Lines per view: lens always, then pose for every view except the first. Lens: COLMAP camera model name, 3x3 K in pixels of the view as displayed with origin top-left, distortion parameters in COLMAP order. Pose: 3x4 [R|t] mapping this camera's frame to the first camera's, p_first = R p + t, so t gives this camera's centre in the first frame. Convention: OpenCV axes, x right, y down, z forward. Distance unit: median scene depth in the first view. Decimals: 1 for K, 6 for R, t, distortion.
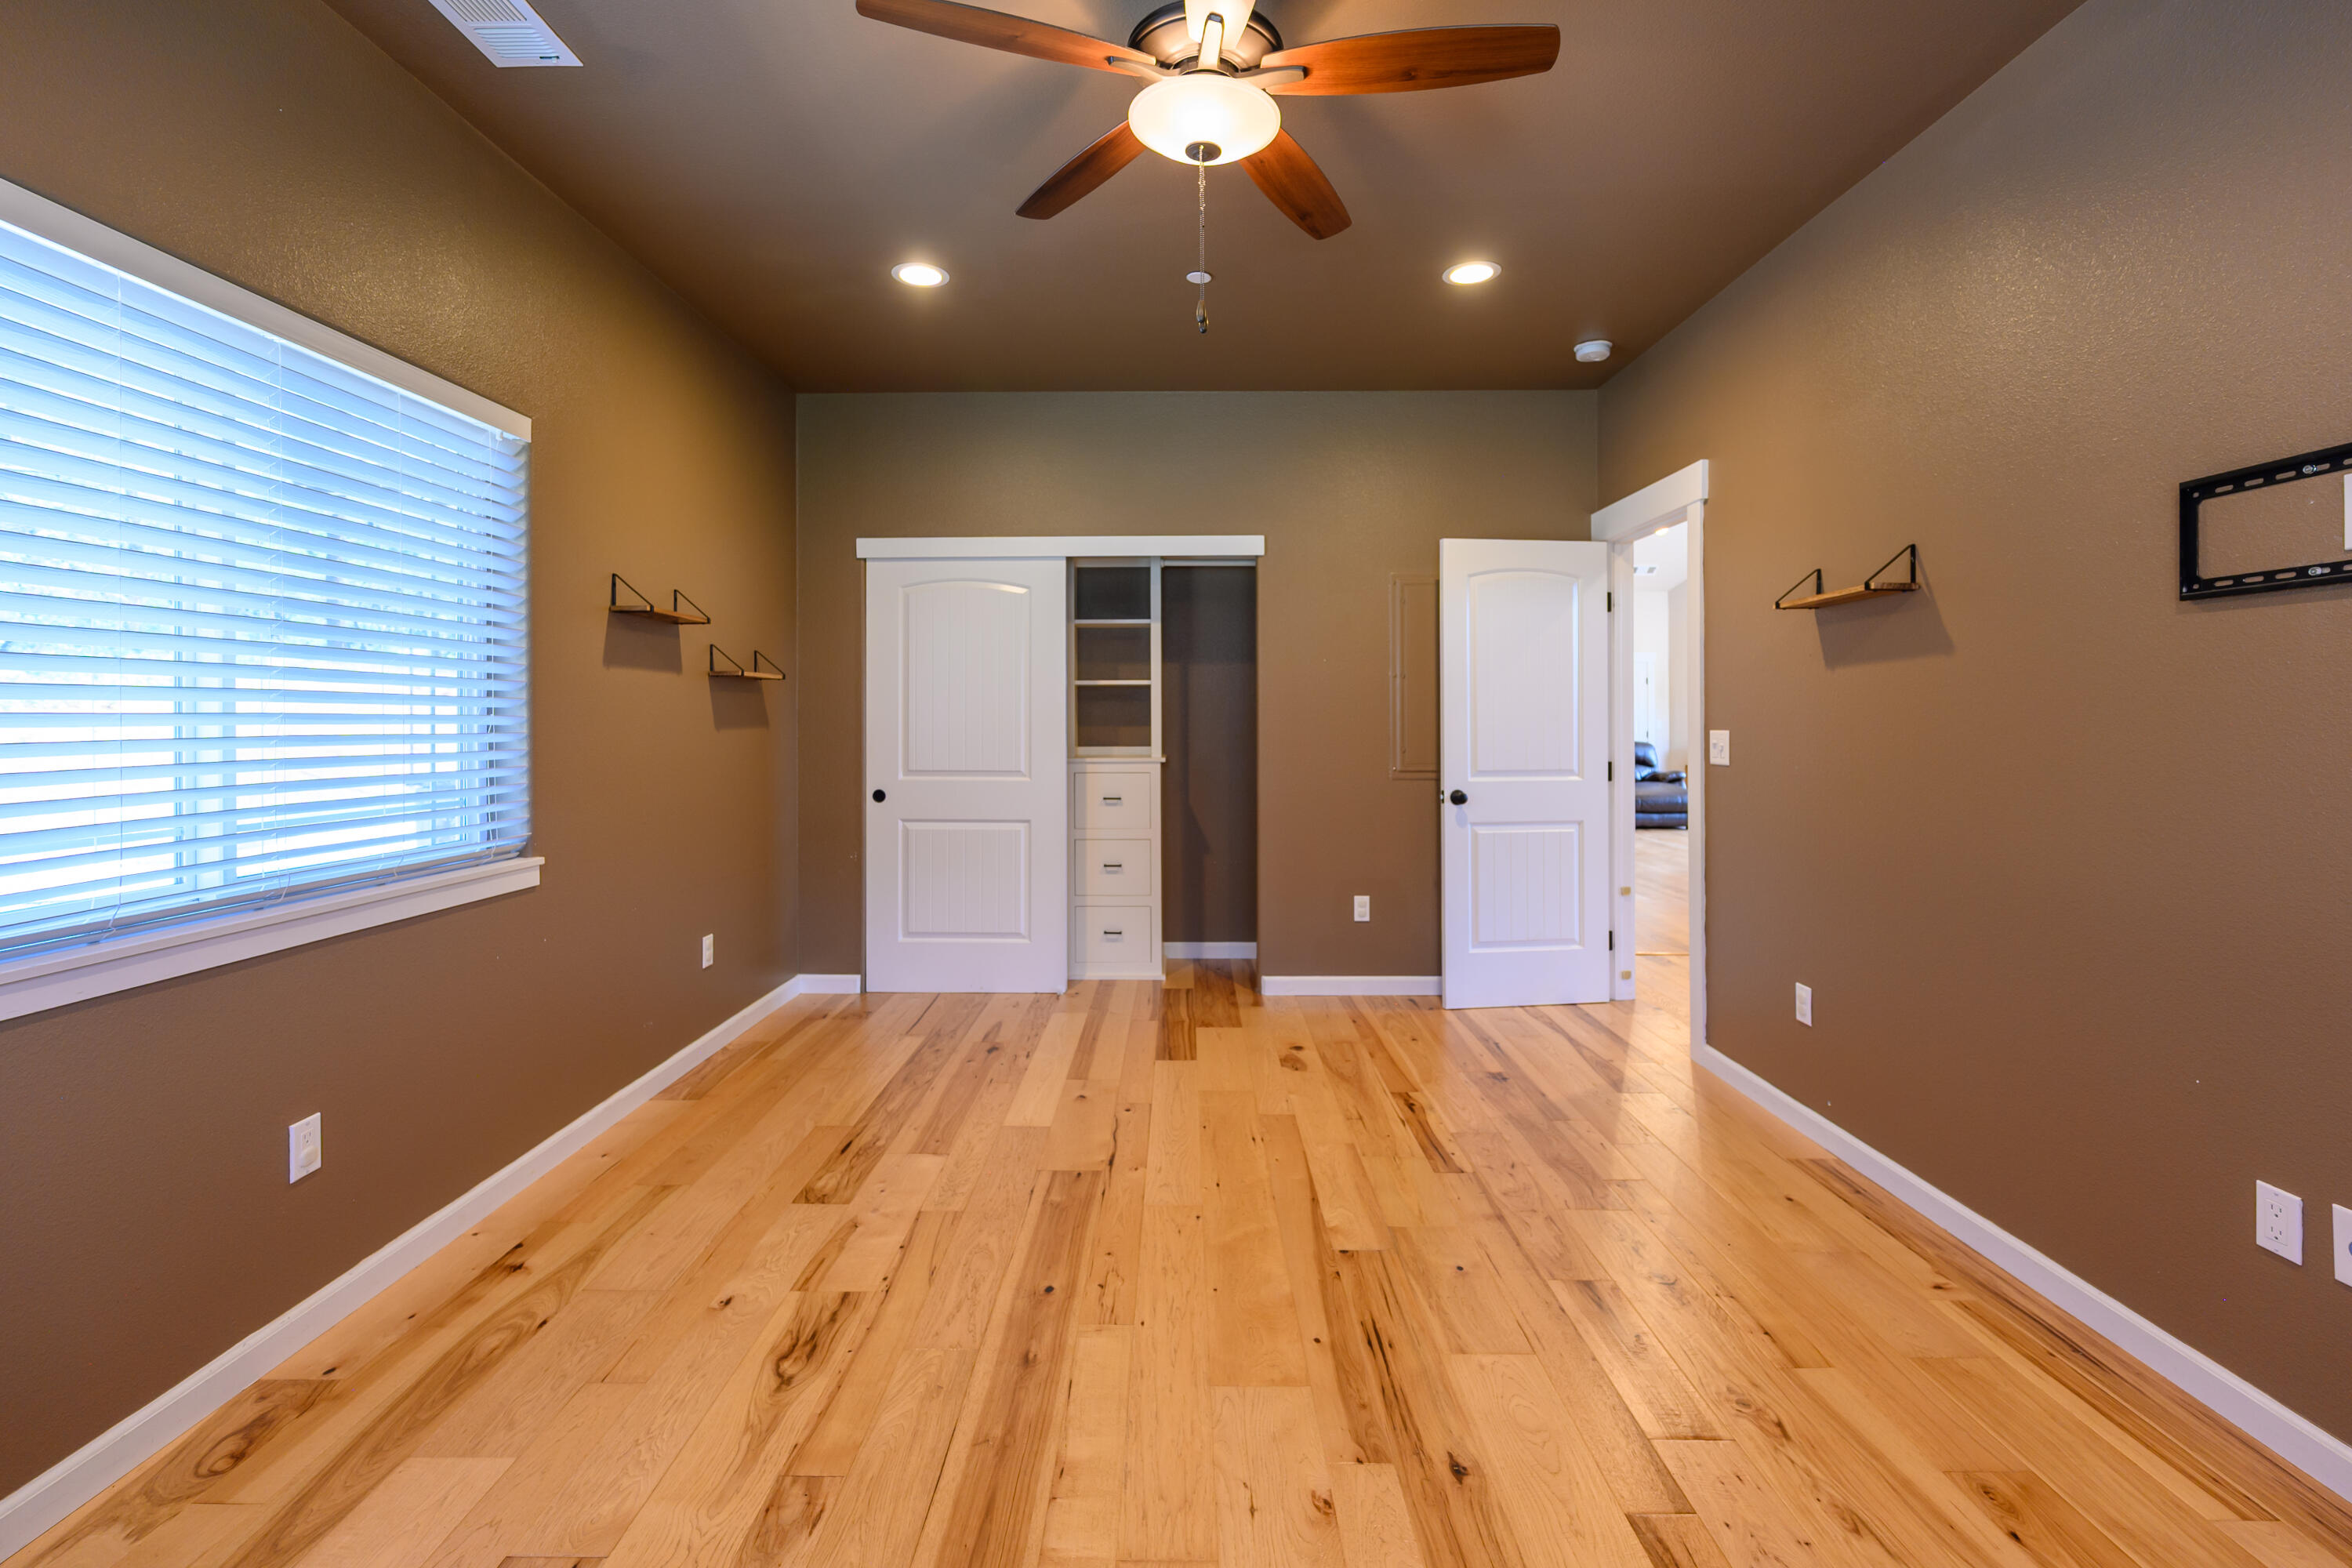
lens RADIAL K [[1019.6, 0, 1181.2], [0, 1019.6, 715.3], [0, 0, 1]] dist [-0.001118, -0.000279]
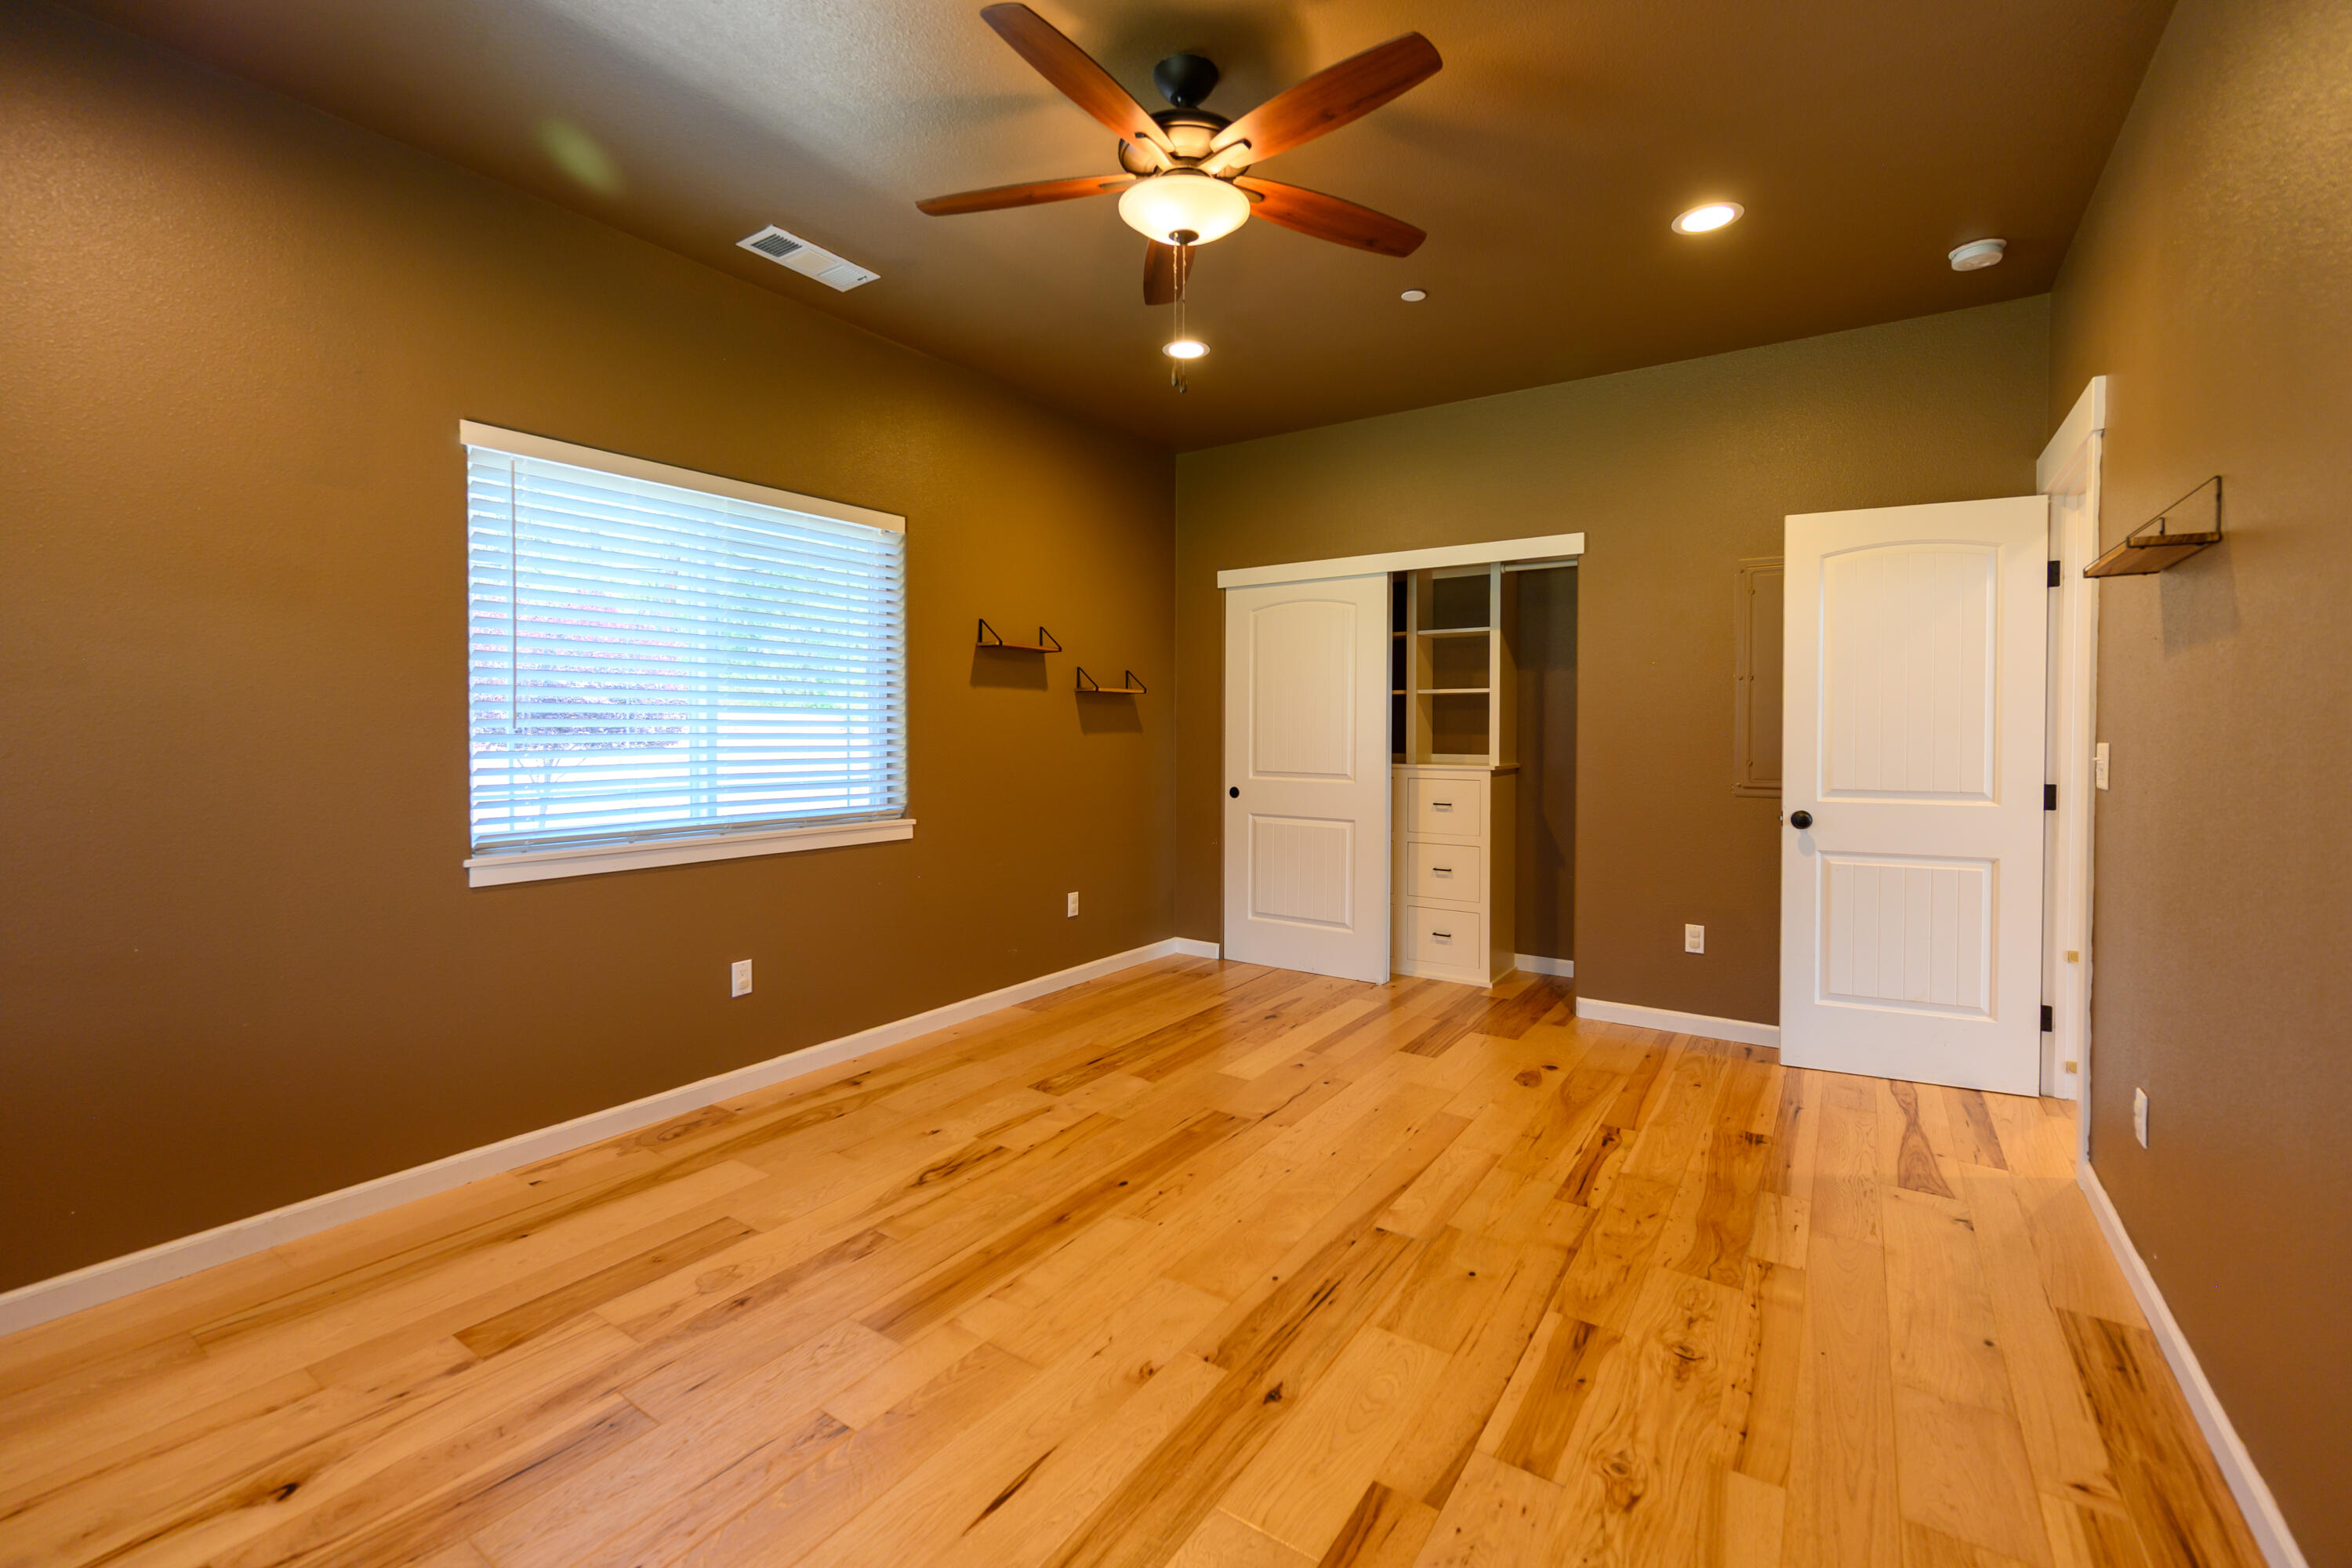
lens RADIAL K [[1001.3, 0, 1167.9], [0, 1001.3, 744.5], [0, 0, 1]] dist [-0.000800, -0.000112]
pose [[0.828732, 0.012678, -0.559502, 0.419154], [-0.002191, 0.999809, 0.019409, 0.003826], [0.559641, -0.014859, 0.828602, 0.020312]]
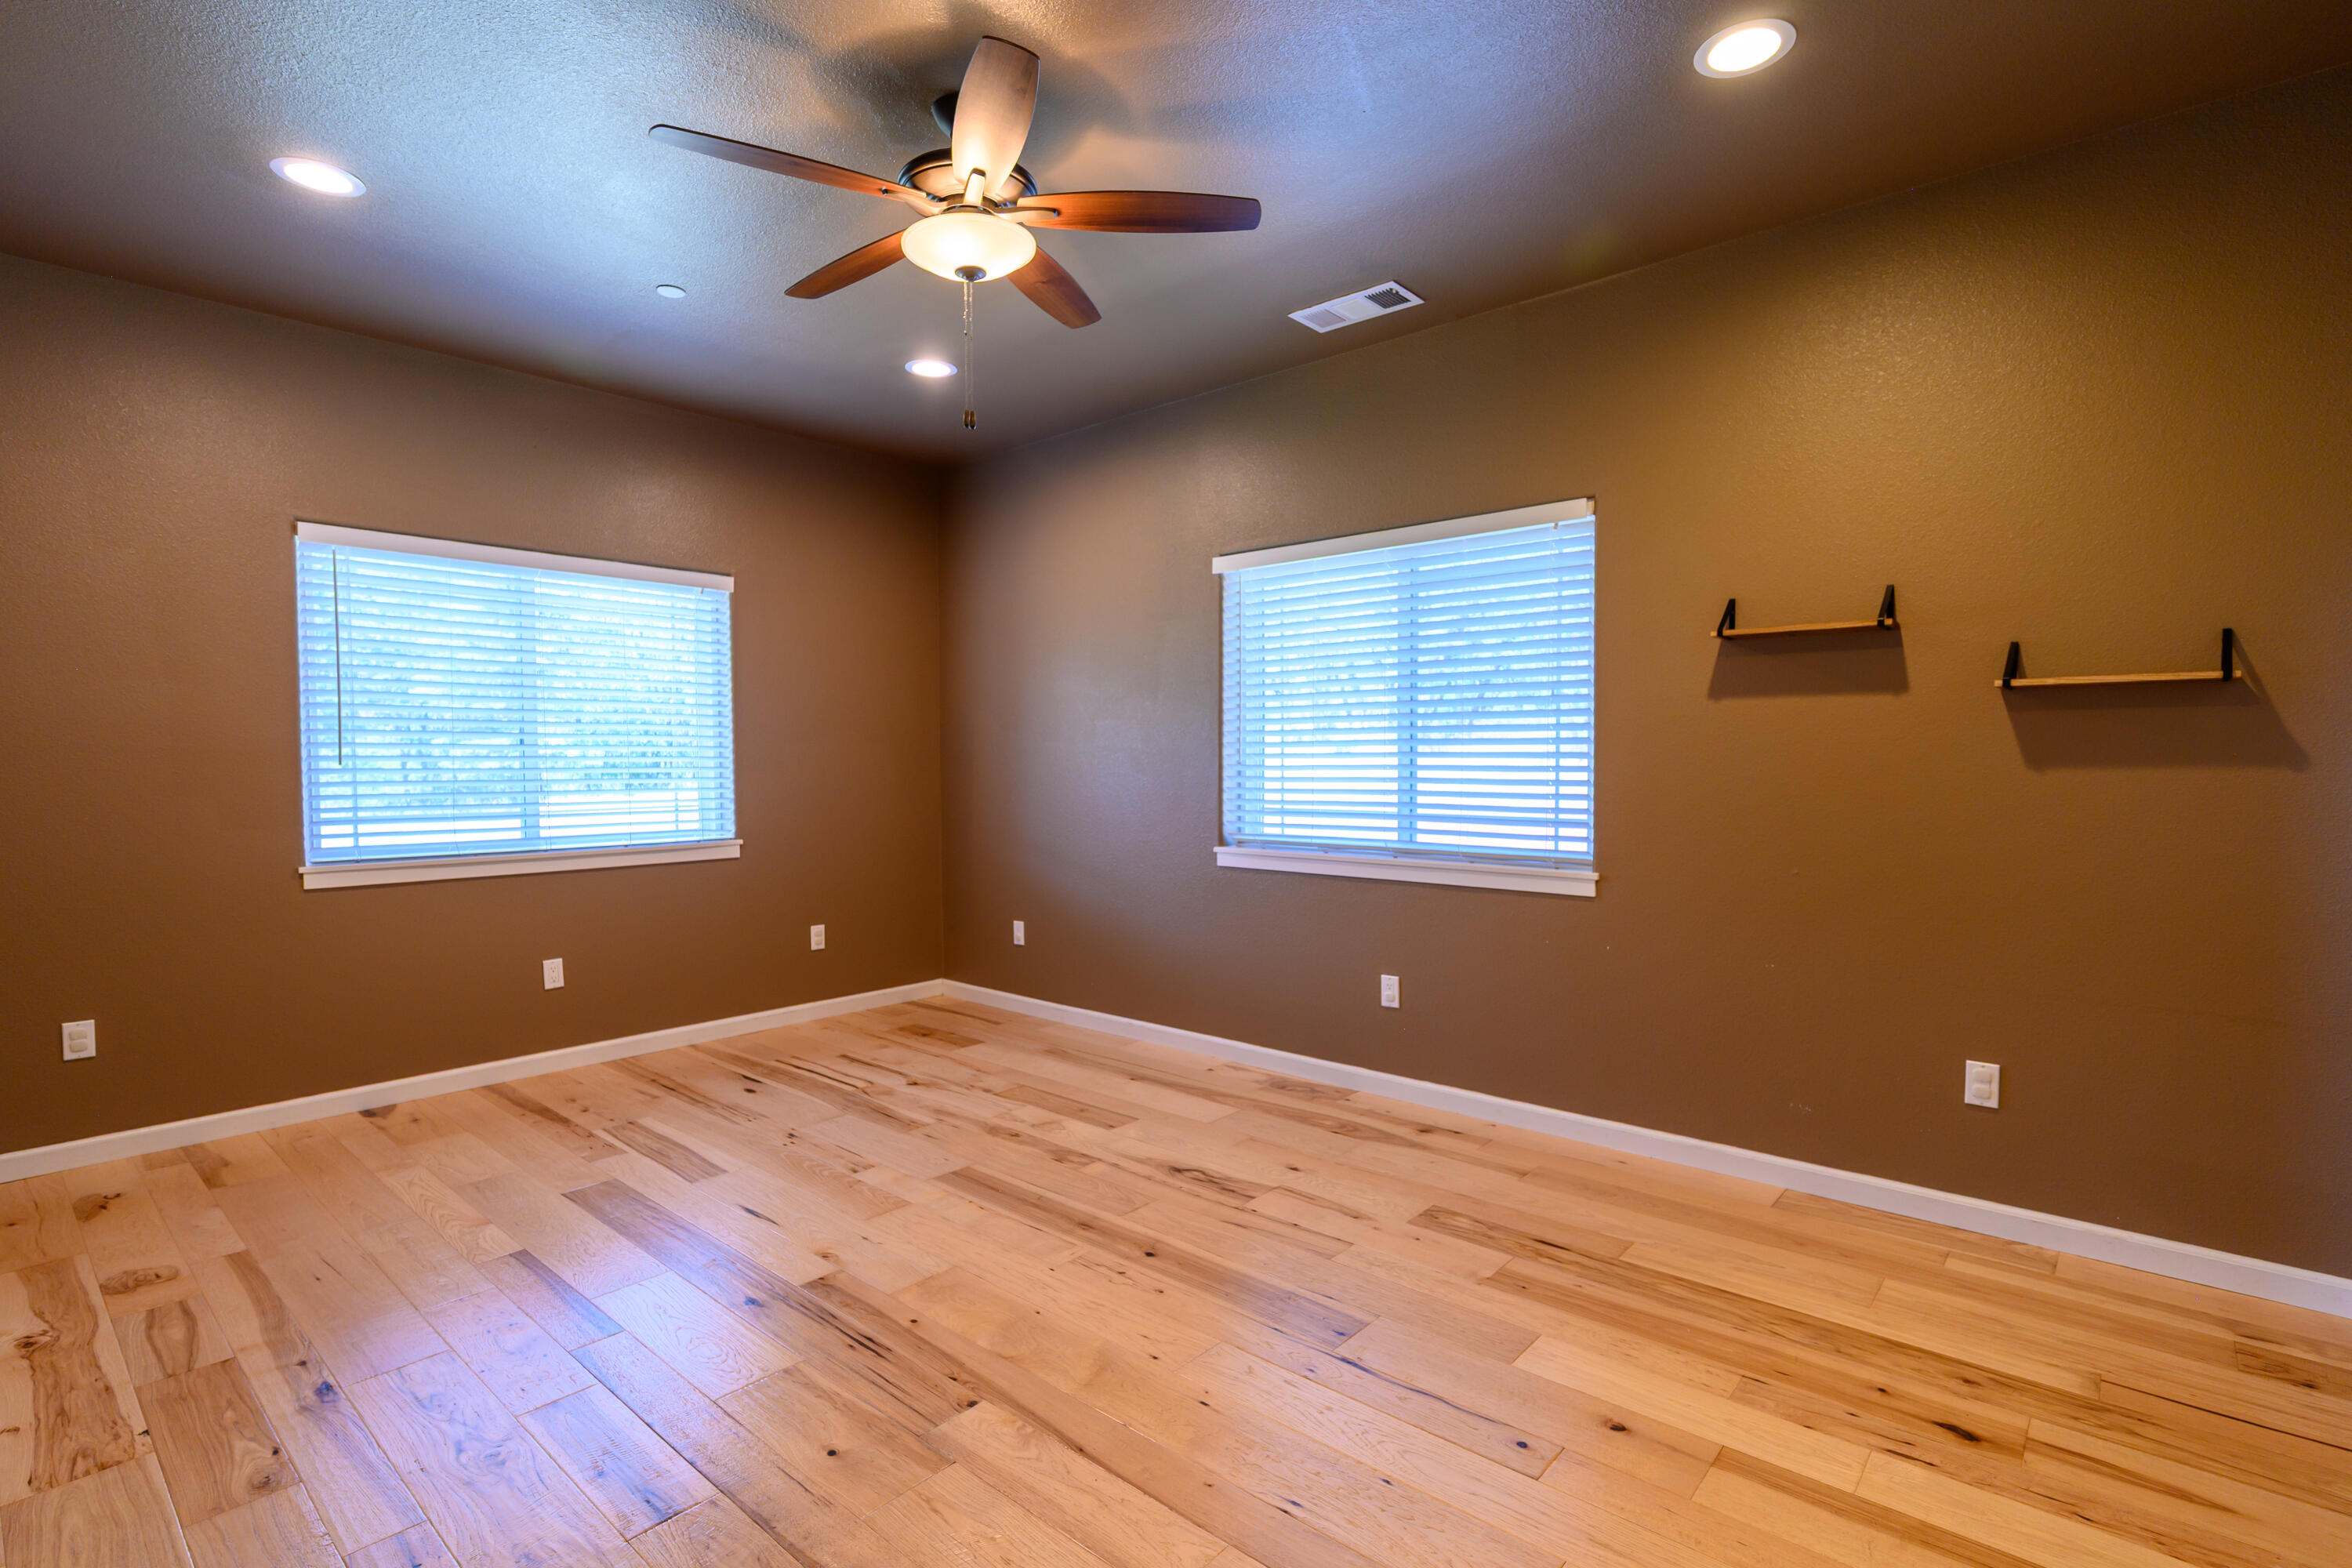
lens RADIAL K [[1078.4, 0, 1227.6], [0, 1078.4, 785.6], [0, 0, 1]] dist [-0.000530, -0.000142]
pose [[-0.629714, 0.024143, -0.776452, 0.528665], [0.006427, 0.999645, 0.025871, 0.004070], [0.776801, 0.011301, -0.629645, 1.297068]]
